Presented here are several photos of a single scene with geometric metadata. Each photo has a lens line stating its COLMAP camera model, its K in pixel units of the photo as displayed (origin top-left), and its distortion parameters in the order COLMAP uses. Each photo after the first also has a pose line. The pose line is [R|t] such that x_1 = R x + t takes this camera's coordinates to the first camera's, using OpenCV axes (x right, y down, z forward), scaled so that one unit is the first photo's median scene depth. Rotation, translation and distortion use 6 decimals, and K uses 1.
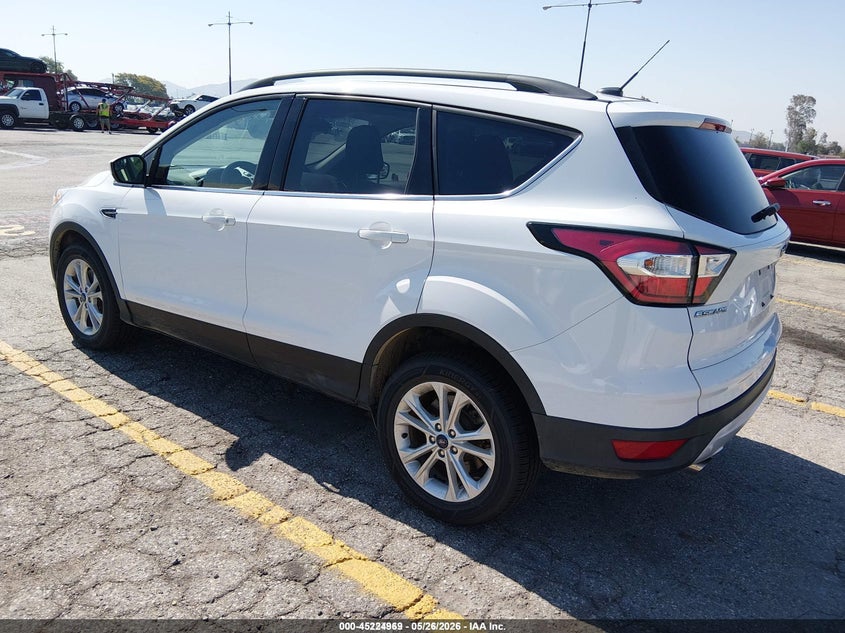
lens RADIAL K [[656.5, 0, 422.5], [0, 656.5, 316.5], [0, 0, 1]] dist [0.008434, -0.001726]
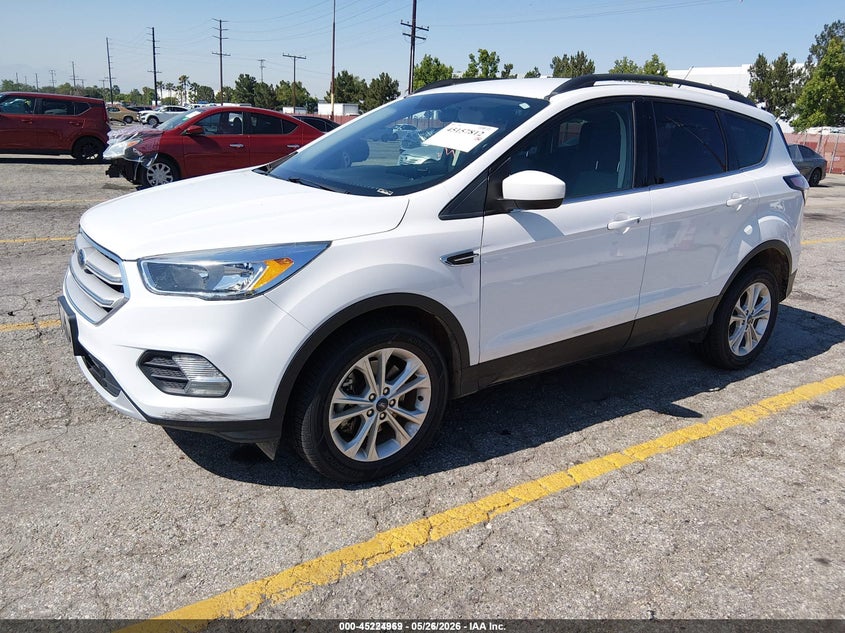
lens RADIAL K [[661.3, 0, 422.5], [0, 661.3, 316.5], [0, 0, 1]] dist [0.118616, -0.208210]
pose [[0.307967, -0.320074, 0.895940, -1.673852], [0.235063, 0.938113, 0.254341, -0.421038], [-0.921901, 0.132274, 0.364145, 1.113951]]
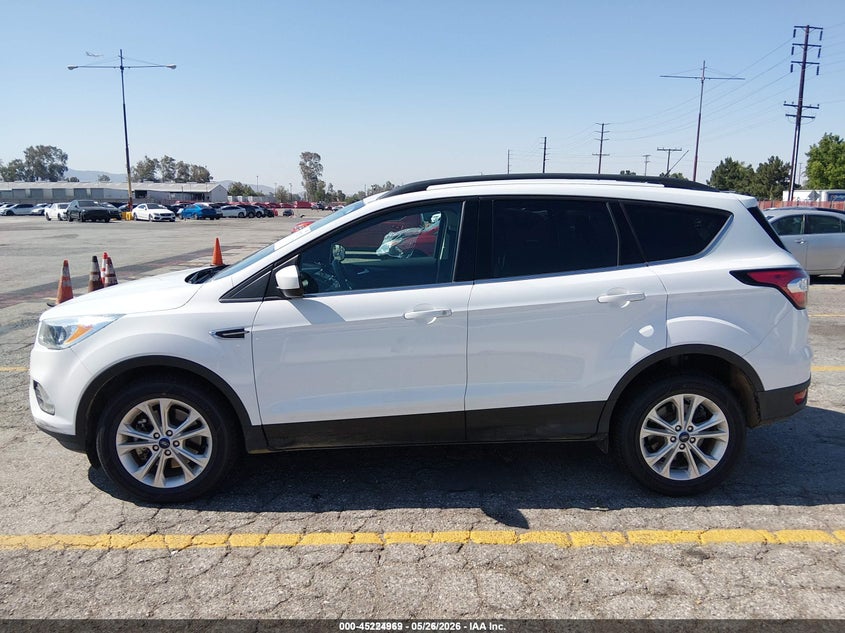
lens RADIAL K [[661.3, 0, 422.5], [0, 661.3, 316.5], [0, 0, 1]] dist [0.118616, -0.208210]
pose [[0.781544, -0.173431, 0.599259, -1.166606], [0.224820, 0.974336, -0.011225, -0.158853], [-0.581933, 0.143498, 0.800477, 0.155476]]
